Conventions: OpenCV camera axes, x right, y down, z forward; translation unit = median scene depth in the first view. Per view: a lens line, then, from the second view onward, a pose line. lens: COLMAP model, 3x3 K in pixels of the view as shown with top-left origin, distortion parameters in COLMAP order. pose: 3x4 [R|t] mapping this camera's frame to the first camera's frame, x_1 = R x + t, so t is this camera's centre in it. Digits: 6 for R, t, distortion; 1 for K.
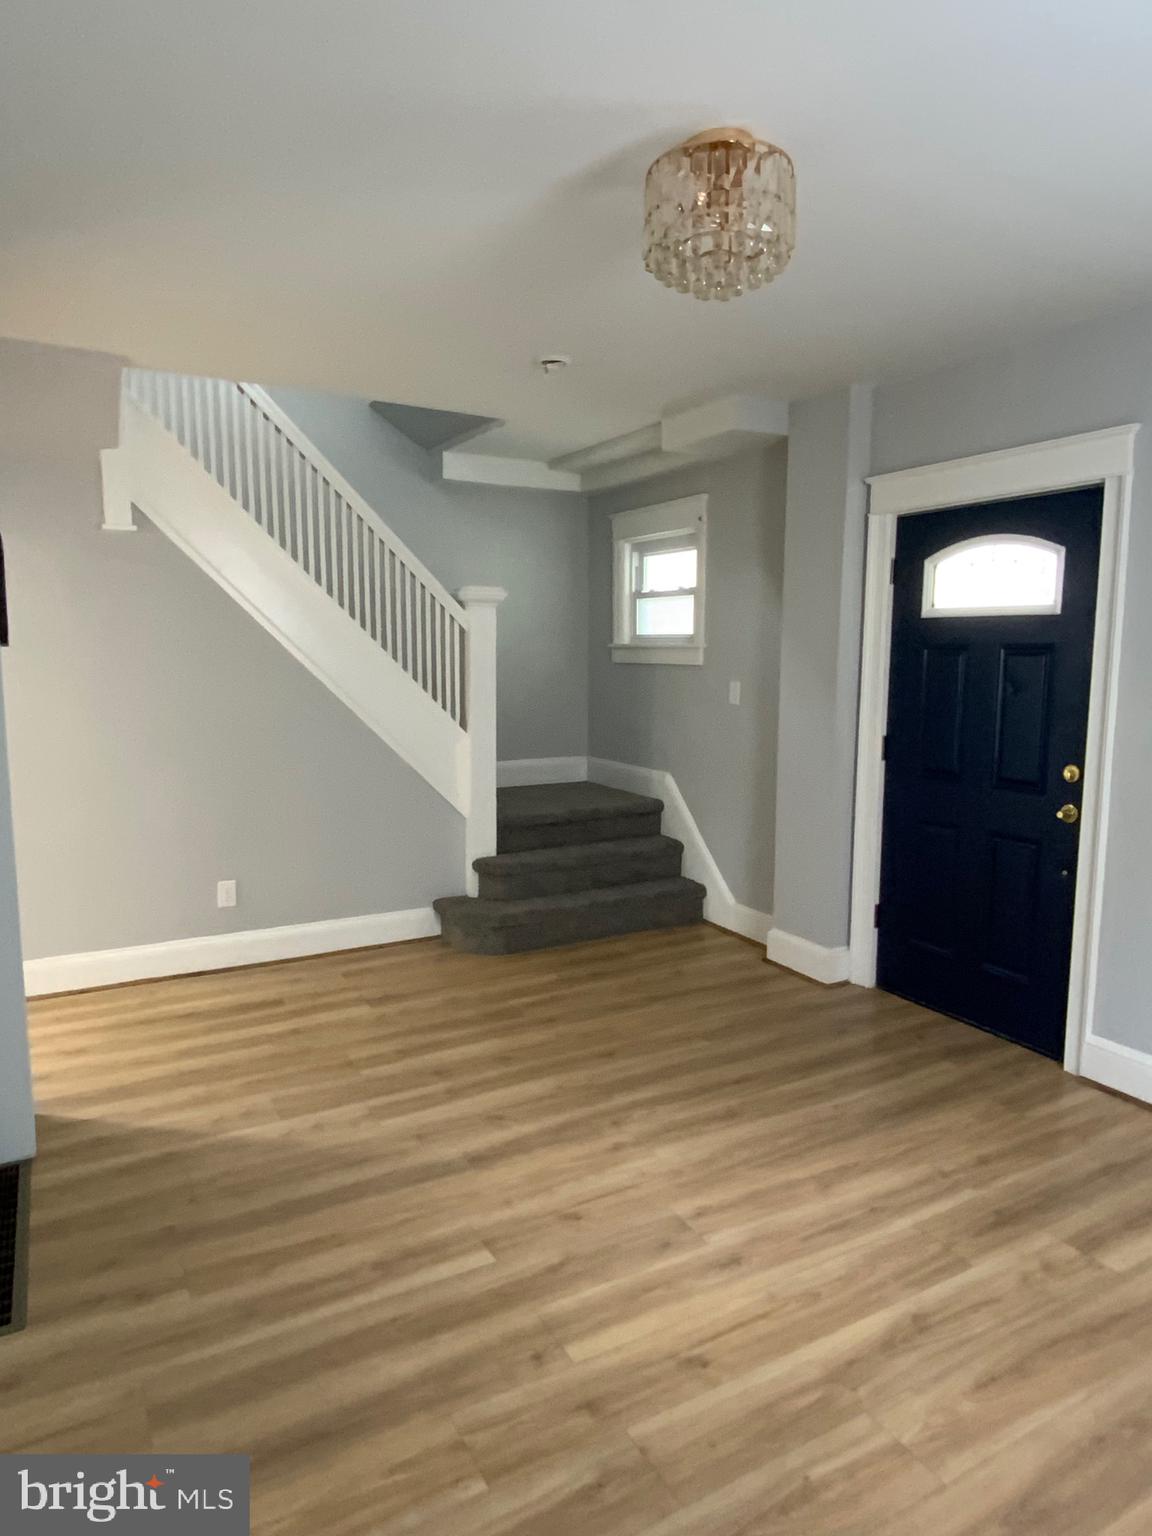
lens RADIAL K [[954.8, 0, 576.0], [0, 954.8, 768.0], [0, 0, 1]] dist [0.064113, -0.071985]
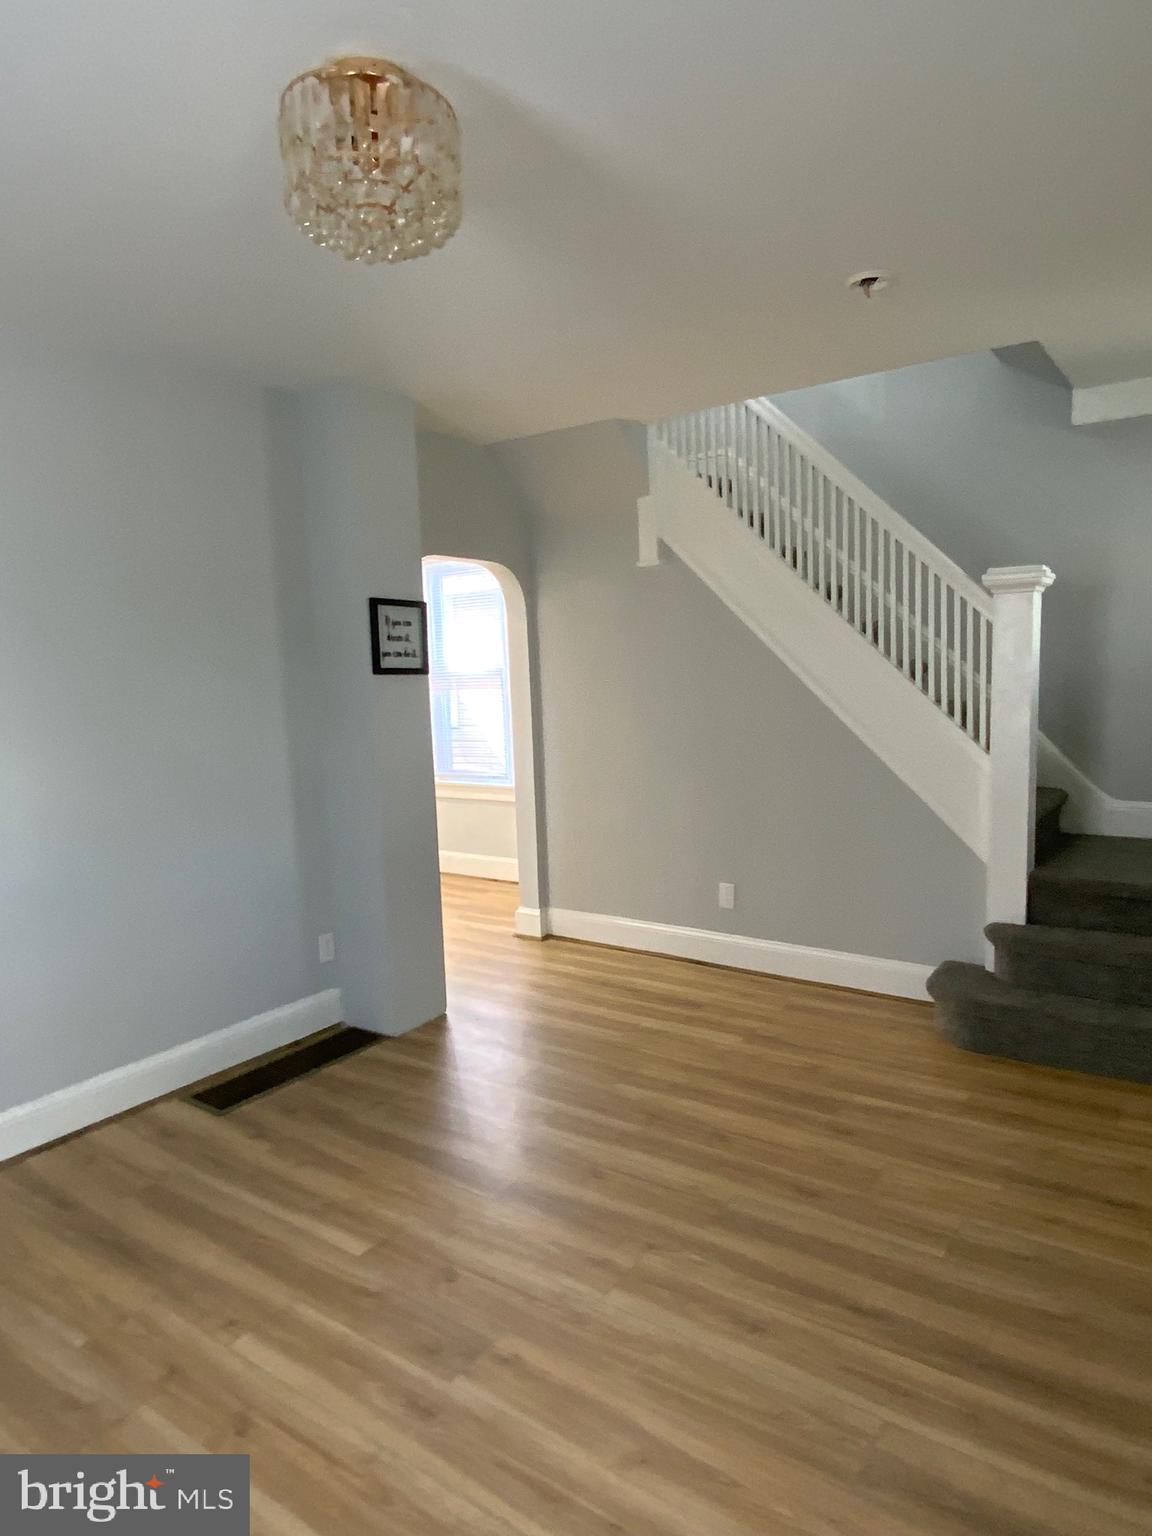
lens RADIAL K [[954.8, 0, 576.0], [0, 954.8, 768.0], [0, 0, 1]] dist [0.064113, -0.071985]
pose [[0.424260, 0.078328, -0.902147, 0.611198], [-0.073049, 0.995966, 0.052120, -0.062002], [0.902589, 0.043789, 0.428270, 0.485172]]
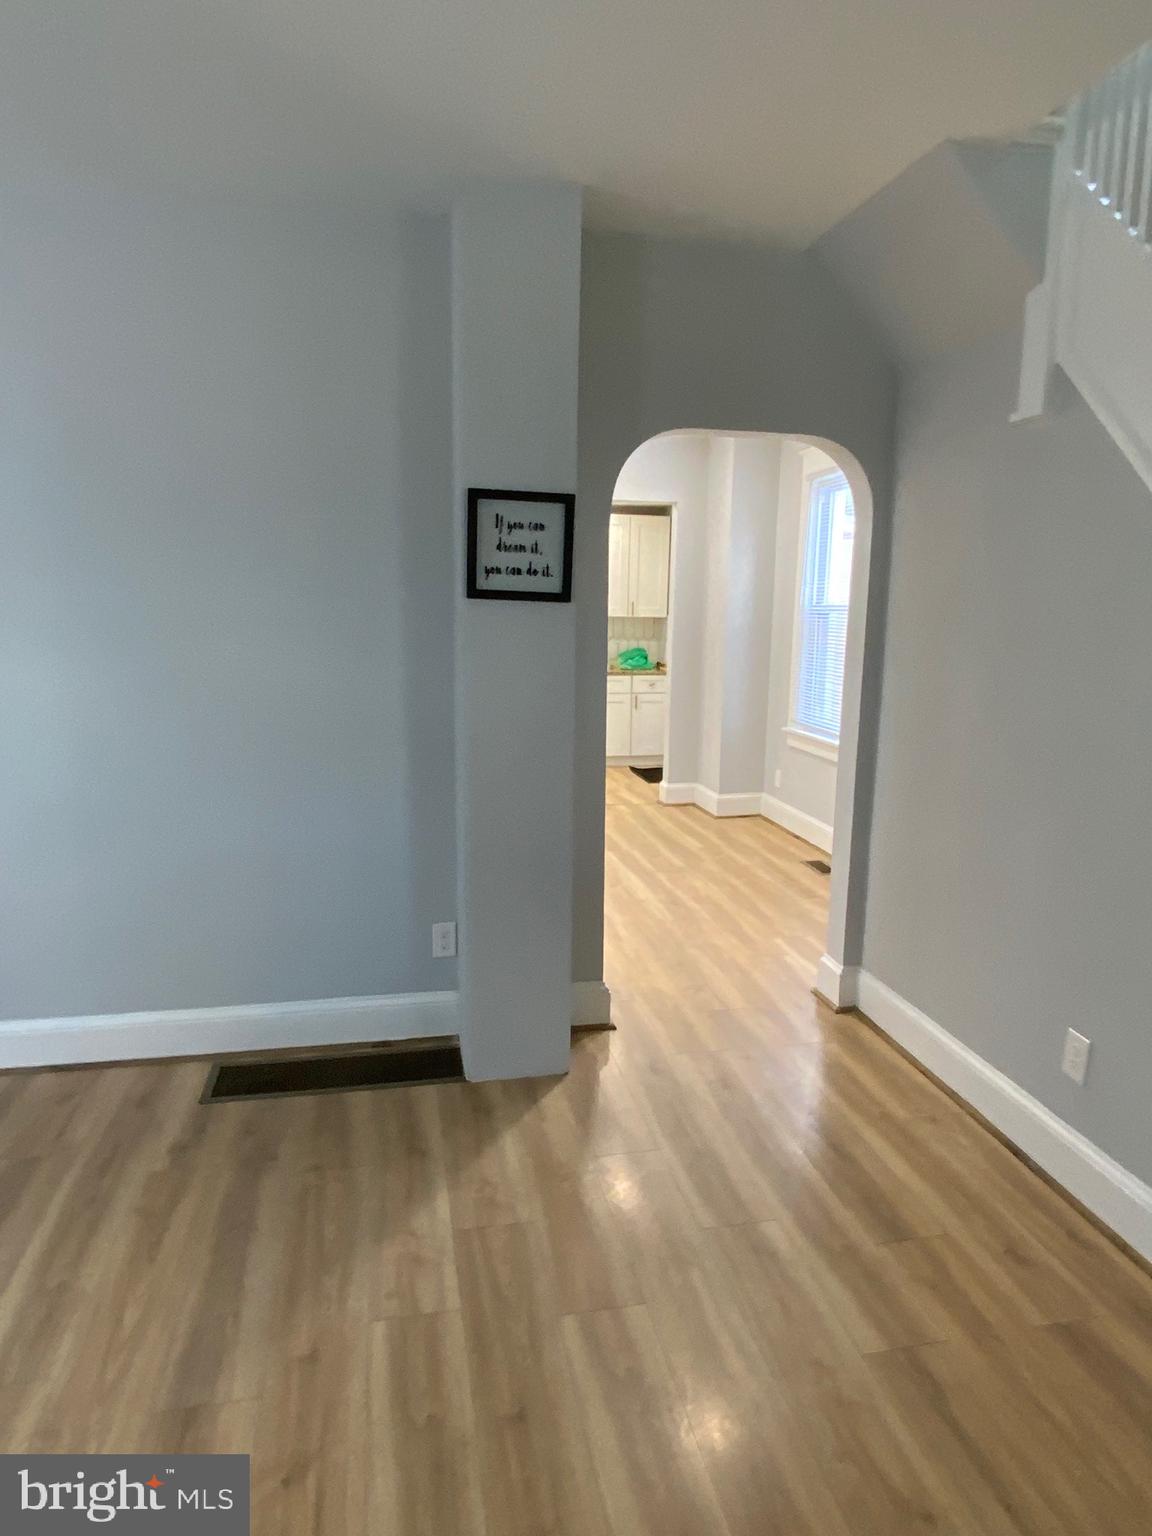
lens RADIAL K [[954.8, 0, 576.0], [0, 954.8, 768.0], [0, 0, 1]] dist [0.064113, -0.071985]
pose [[-0.316515, 0.154569, -0.935909, 0.267020], [-0.128036, 0.970645, 0.203606, -0.127659], [0.939907, 0.184274, -0.287434, 1.052737]]
